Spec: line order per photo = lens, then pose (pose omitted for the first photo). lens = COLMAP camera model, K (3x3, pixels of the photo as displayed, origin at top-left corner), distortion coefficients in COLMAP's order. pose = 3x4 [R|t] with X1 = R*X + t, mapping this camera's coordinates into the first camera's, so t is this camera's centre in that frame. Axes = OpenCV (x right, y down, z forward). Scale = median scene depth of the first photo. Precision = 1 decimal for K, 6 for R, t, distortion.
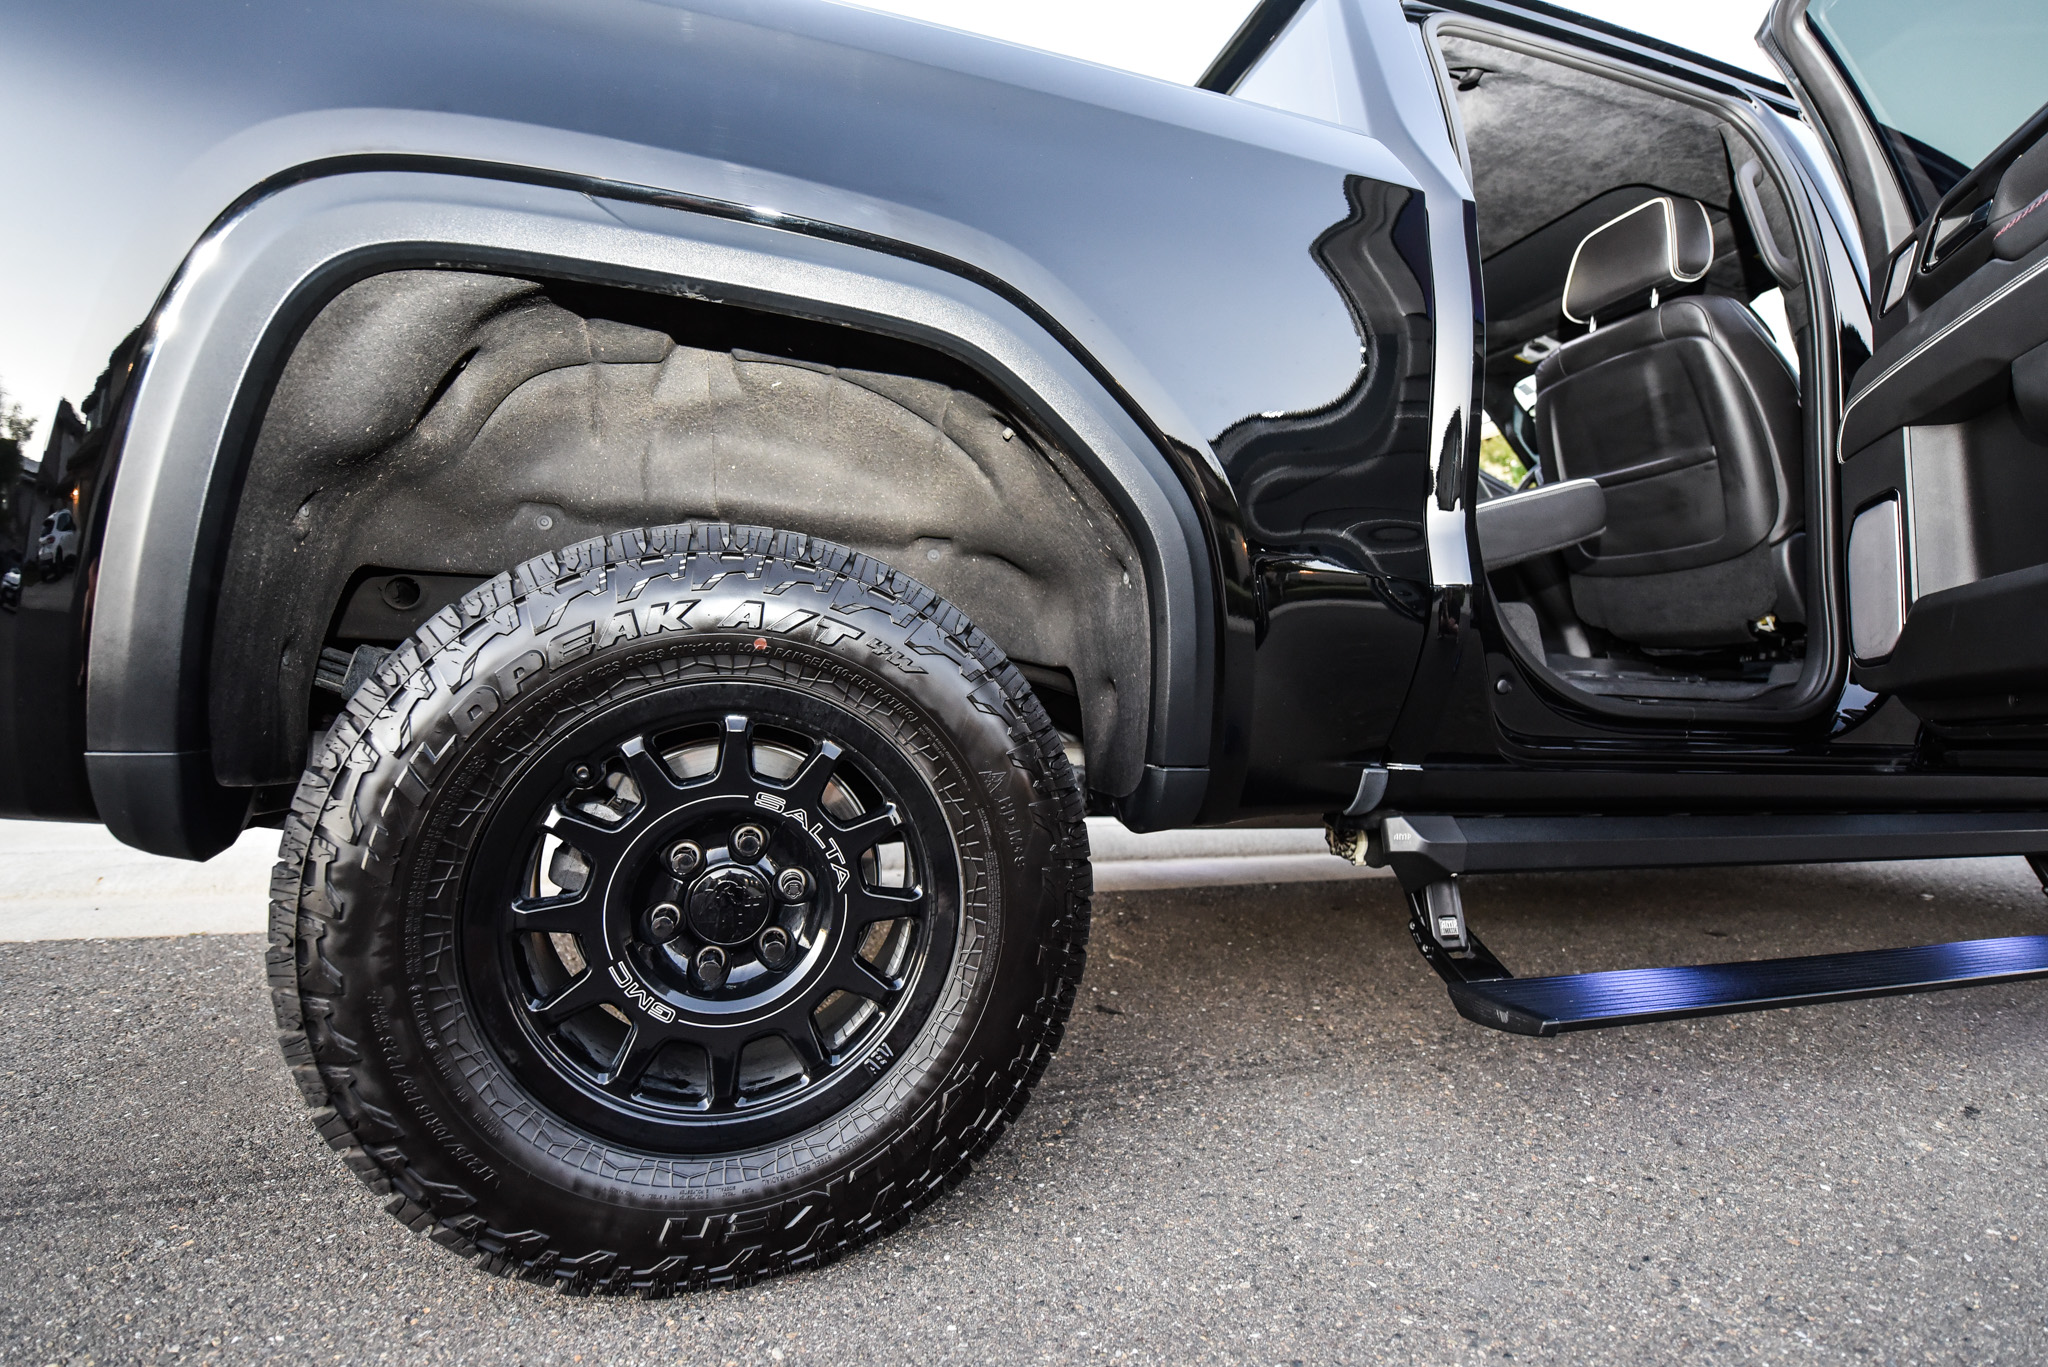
lens RADIAL K [[892.3, 0, 1017.5], [0, 892.3, 688.4], [0, 0, 1]] dist [-0.016985, -0.000307]
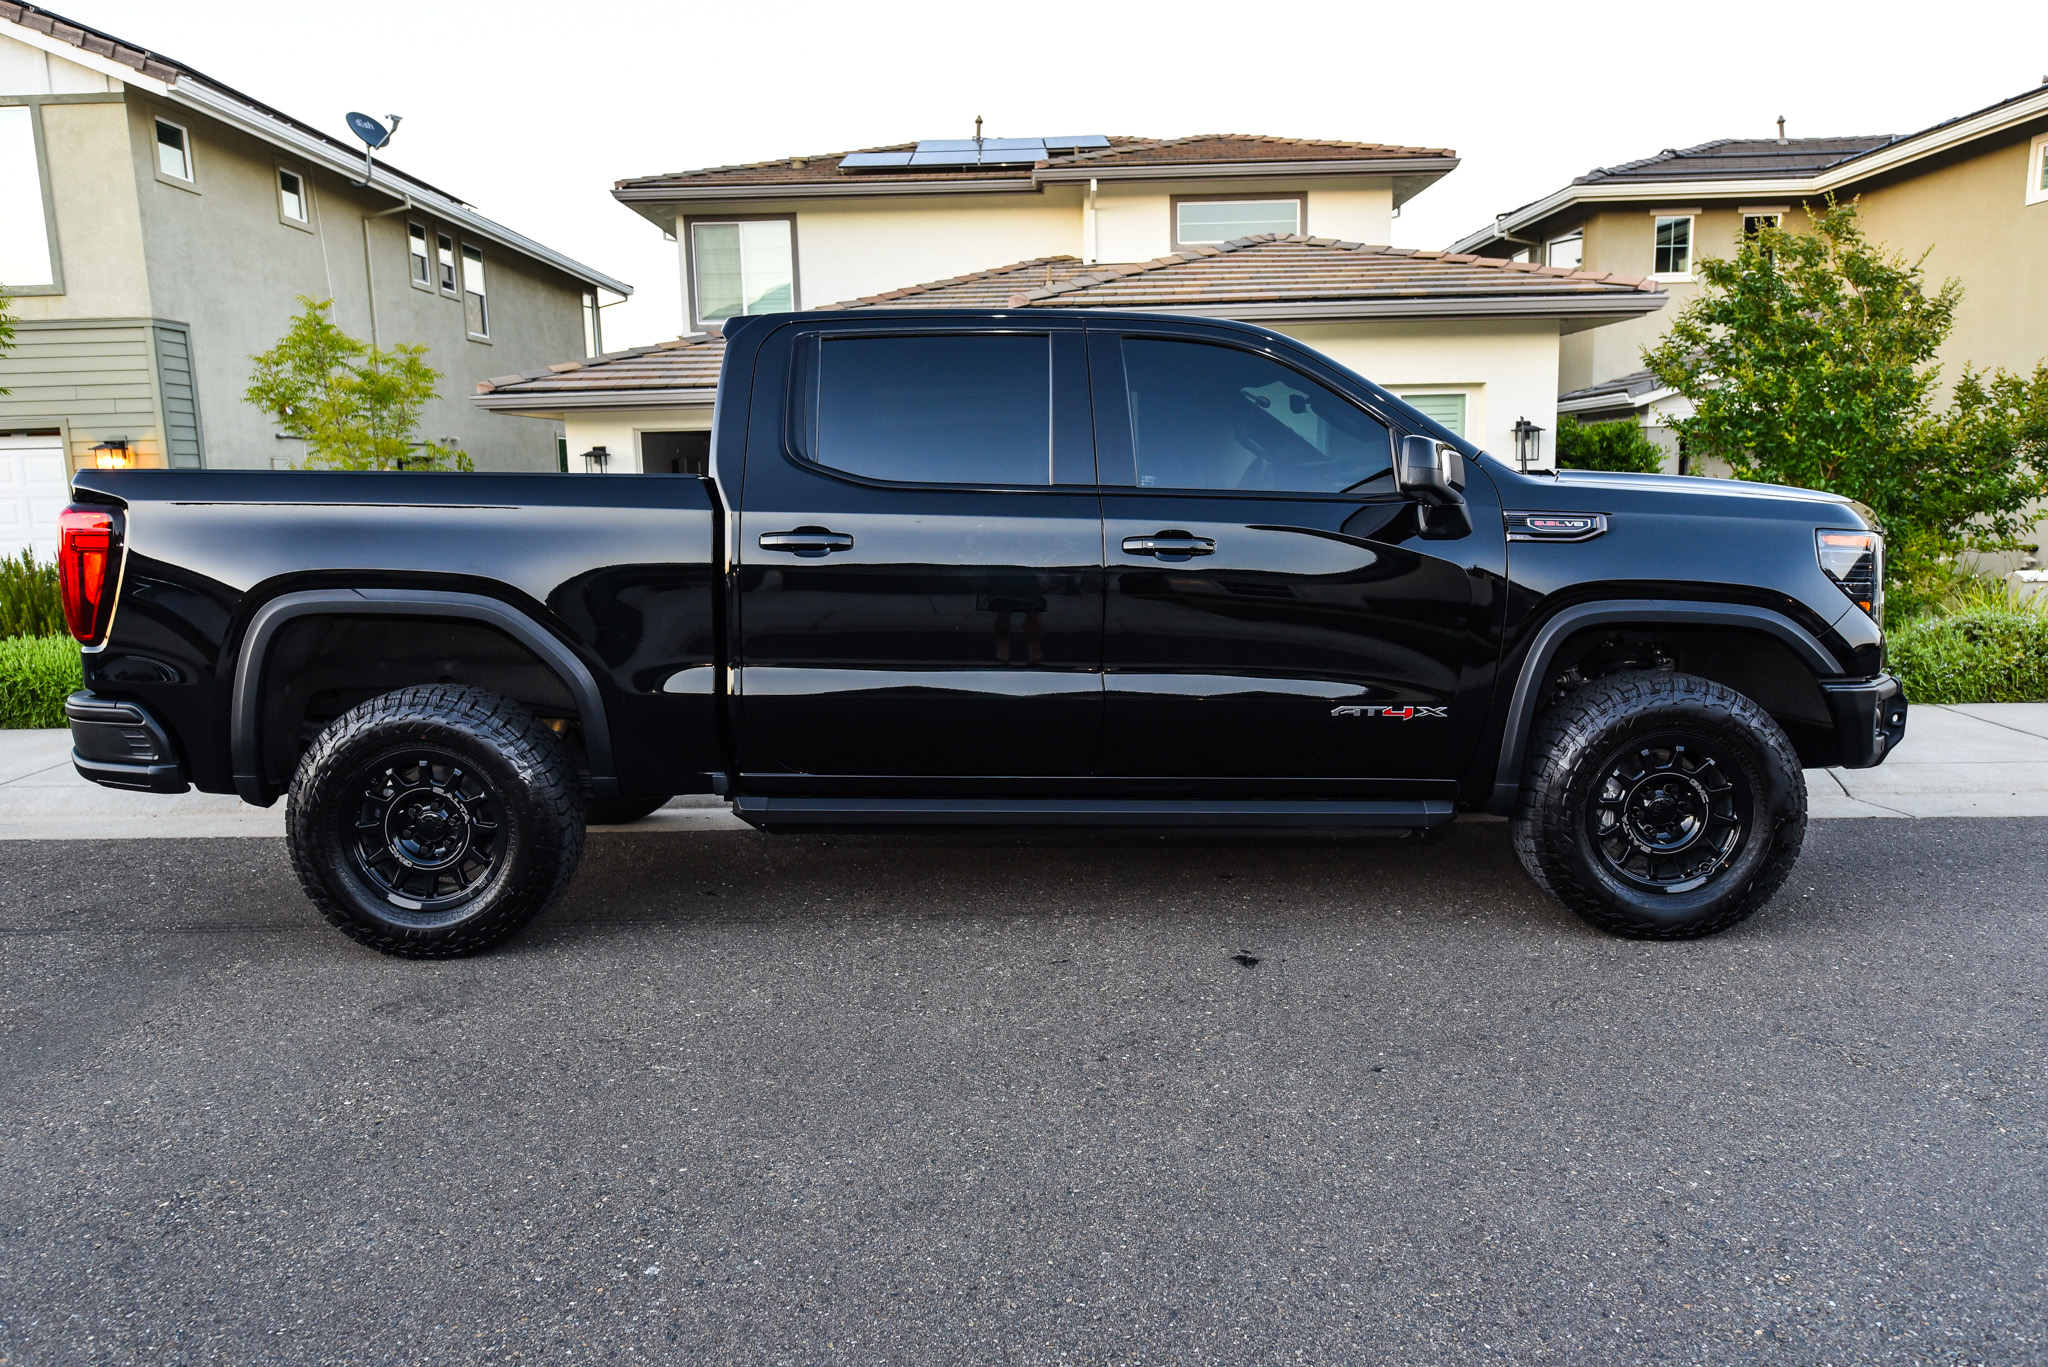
lens RADIAL K [[1359.2, 0, 1031.3], [0, 1359.2, 685.2], [0, 0, 1]] dist [-0.001677, 0.004846]
pose [[0.962592, 0.004834, -0.270913, 2.613752], [0.028292, 0.992582, 0.118235, -0.638487], [0.269475, -0.121477, 0.955315, -2.472080]]
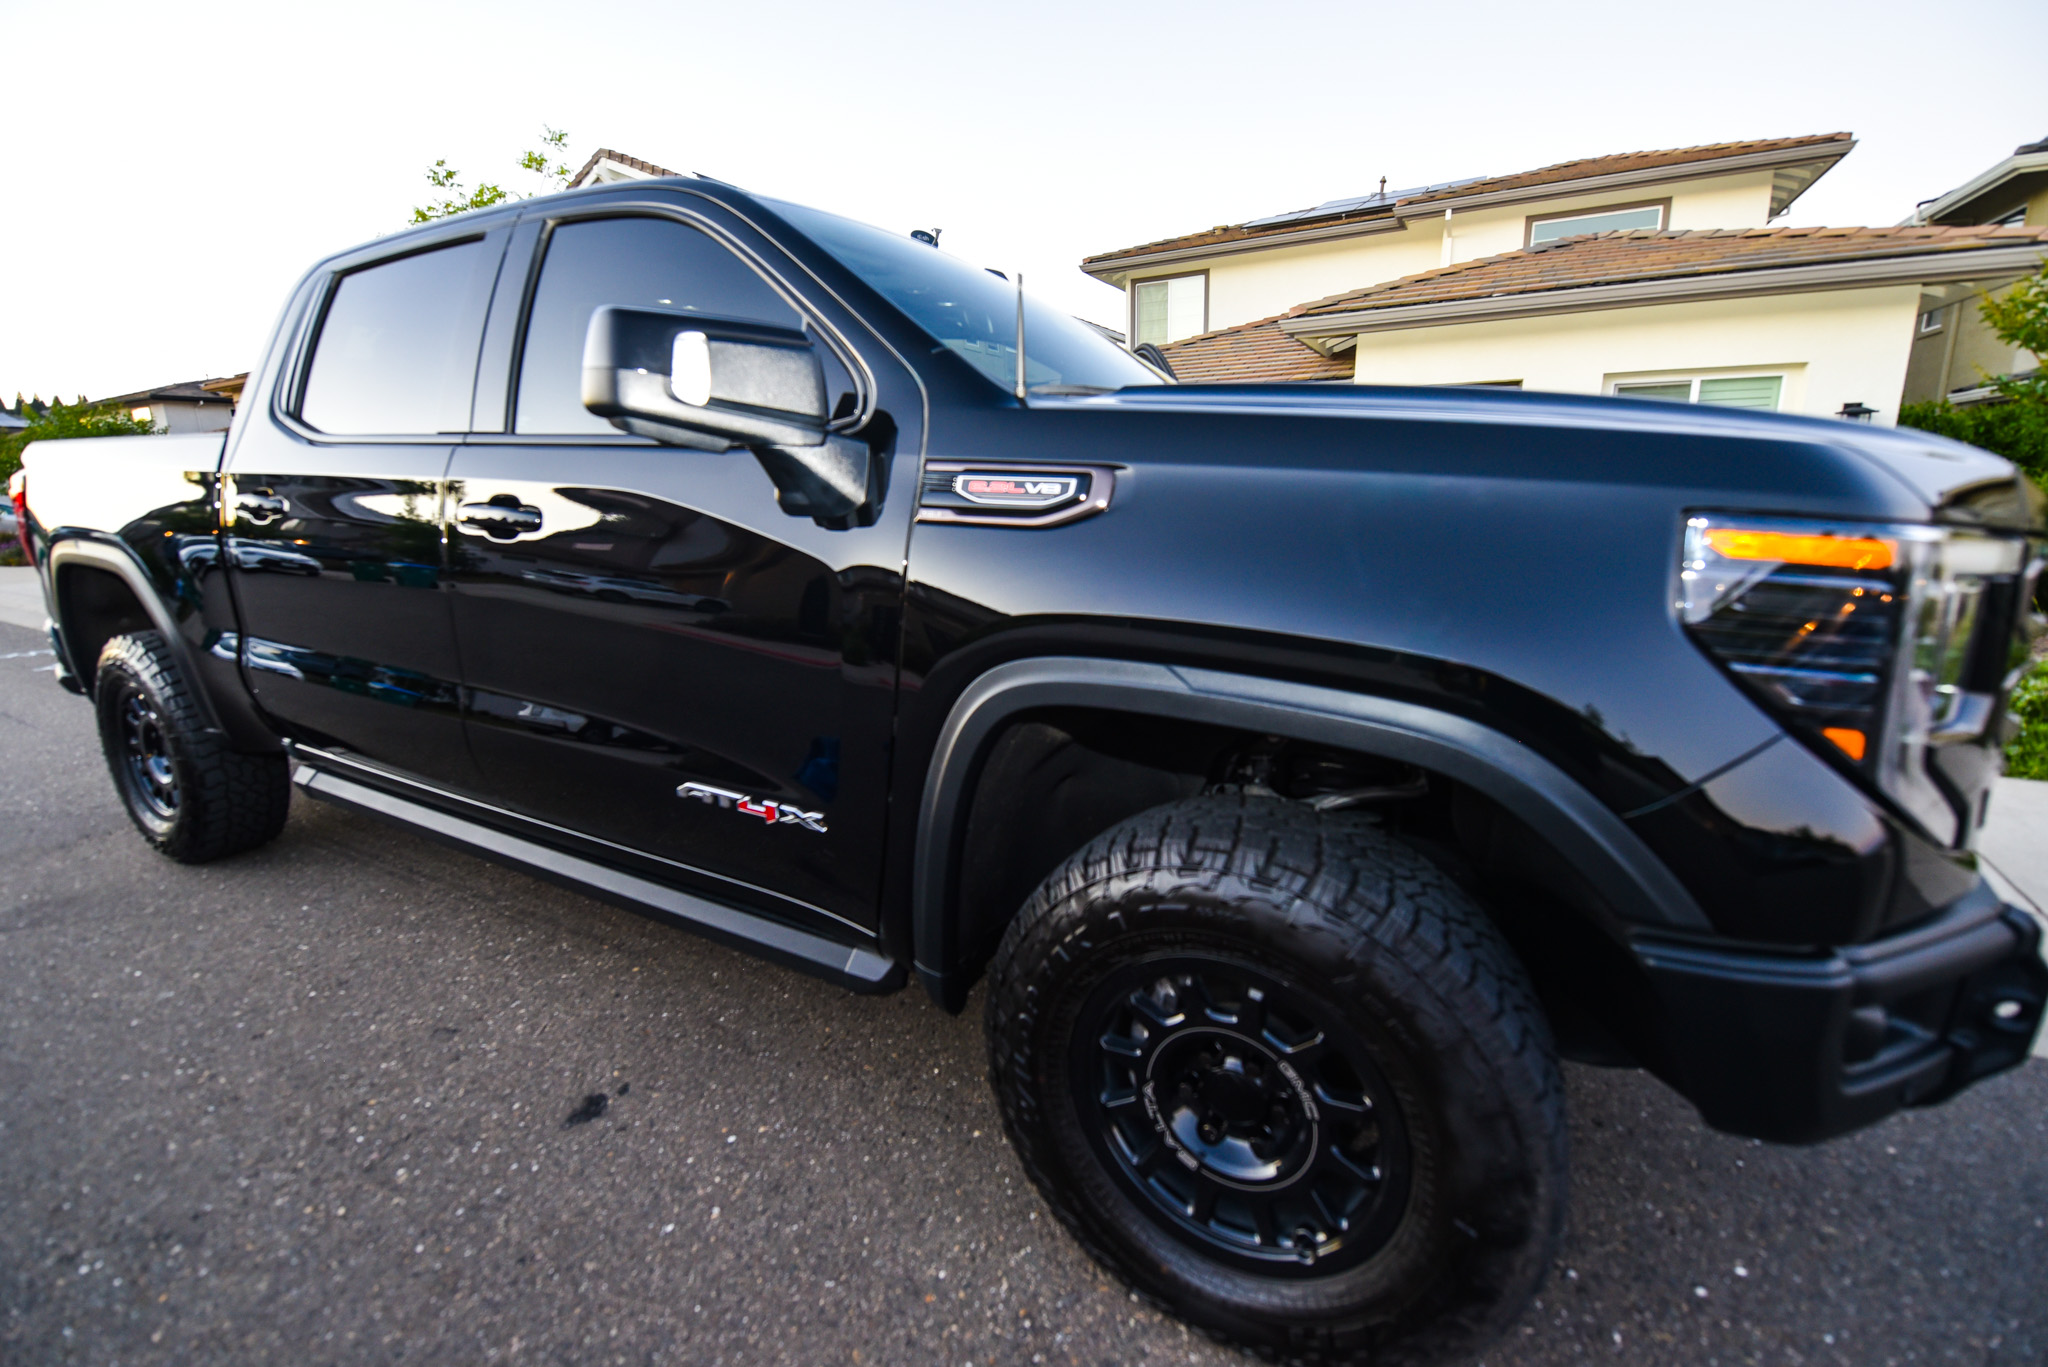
lens RADIAL K [[858.4, 0, 1024.0], [0, 858.4, 683.5], [0, 0, 1]] dist [-0.018069, -0.000373]
pose [[0.712417, 0.130117, -0.689588, 3.963219], [0.010142, 0.980648, 0.195515, -0.555259], [0.701683, -0.146282, 0.697311, 1.091577]]
